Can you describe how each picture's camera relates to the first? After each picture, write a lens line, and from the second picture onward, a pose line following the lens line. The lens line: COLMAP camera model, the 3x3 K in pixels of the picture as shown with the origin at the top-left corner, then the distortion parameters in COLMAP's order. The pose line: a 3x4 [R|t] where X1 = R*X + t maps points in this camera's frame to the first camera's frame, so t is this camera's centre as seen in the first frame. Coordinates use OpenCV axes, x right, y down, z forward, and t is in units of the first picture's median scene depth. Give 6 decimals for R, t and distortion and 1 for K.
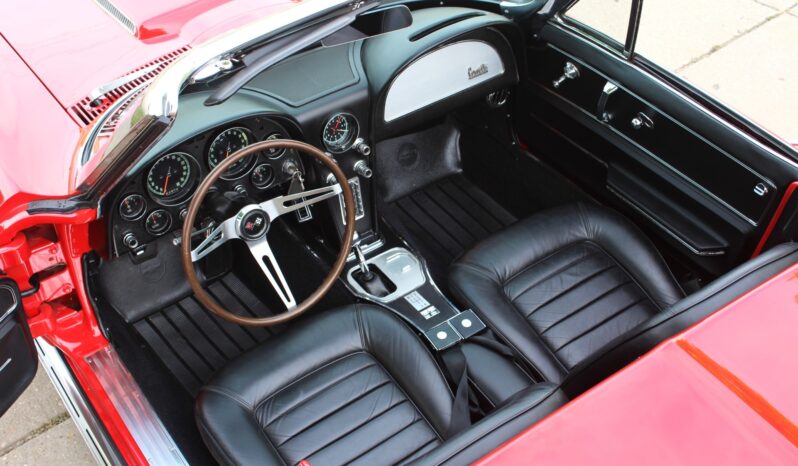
lens RADIAL K [[1012.9, 0, 400.0], [0, 1012.9, 233.2], [0, 0, 1]] dist [-0.135486, 0.588345]
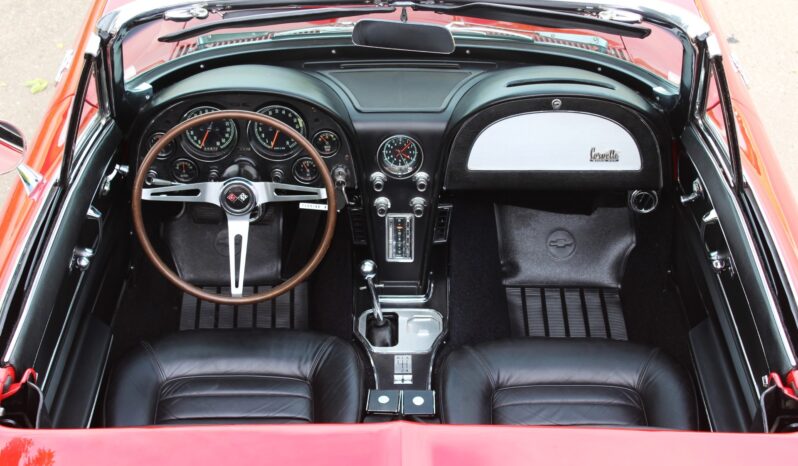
lens RADIAL K [[1296.8, 0, 399.0], [0, 1296.8, 233.0], [0, 0, 1]] dist [0.023916, 0.023796]
pose [[0.818501, 0.344157, -0.460014, 0.489917], [-0.397817, 0.917210, -0.021628, -0.011252], [0.414486, 0.200704, 0.887648, -0.015857]]
